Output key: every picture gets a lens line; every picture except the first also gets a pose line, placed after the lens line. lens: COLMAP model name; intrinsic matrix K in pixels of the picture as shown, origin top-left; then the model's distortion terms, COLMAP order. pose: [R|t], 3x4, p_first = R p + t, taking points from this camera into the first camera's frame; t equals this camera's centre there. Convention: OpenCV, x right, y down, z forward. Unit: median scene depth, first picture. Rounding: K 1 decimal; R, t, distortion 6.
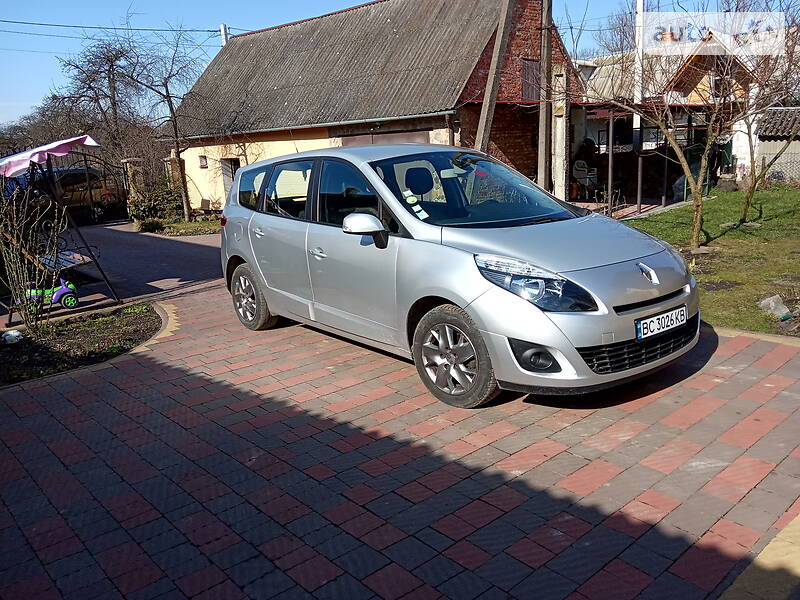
lens RADIAL K [[643.6, 0, 404.0], [0, 643.6, 299.2], [0, 0, 1]] dist [0.100184, -0.150483]
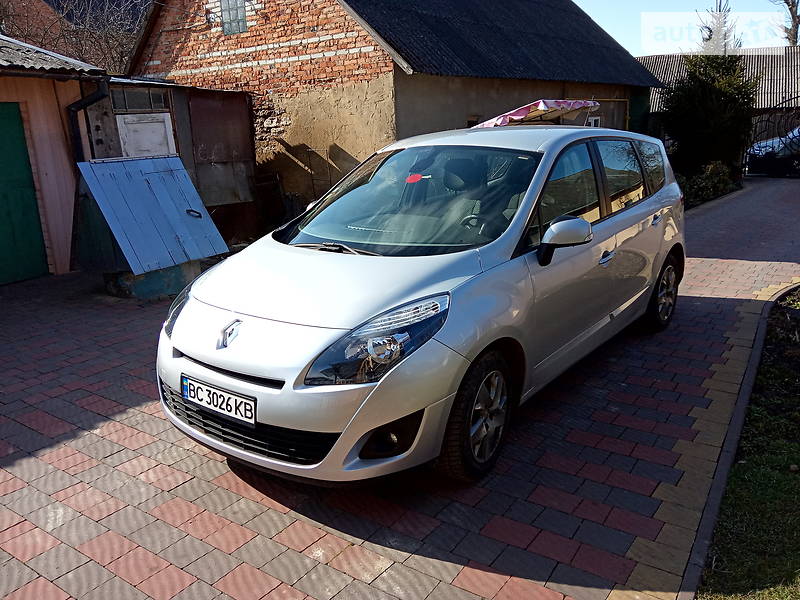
lens RADIAL K [[645.2, 0, 404.8], [0, 645.2, 297.0], [0, 0, 1]] dist [0.089567, -0.129865]
pose [[0.234510, 0.289828, -0.927904, 0.731322], [-0.190364, 0.949733, 0.248535, -0.203845], [0.953293, 0.118355, 0.277894, 0.633852]]
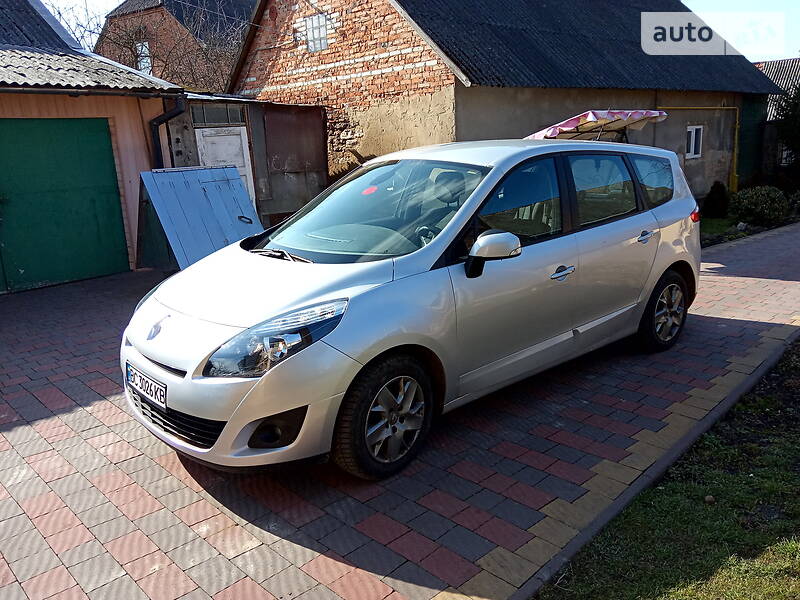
lens RADIAL K [[643.6, 0, 404.0], [0, 643.6, 299.2], [0, 0, 1]] dist [0.100184, -0.150483]
pose [[0.045448, 0.287093, -0.956824, 0.784419], [-0.184517, 0.943745, 0.274405, -0.243151], [0.981778, 0.164079, 0.095865, 0.797939]]
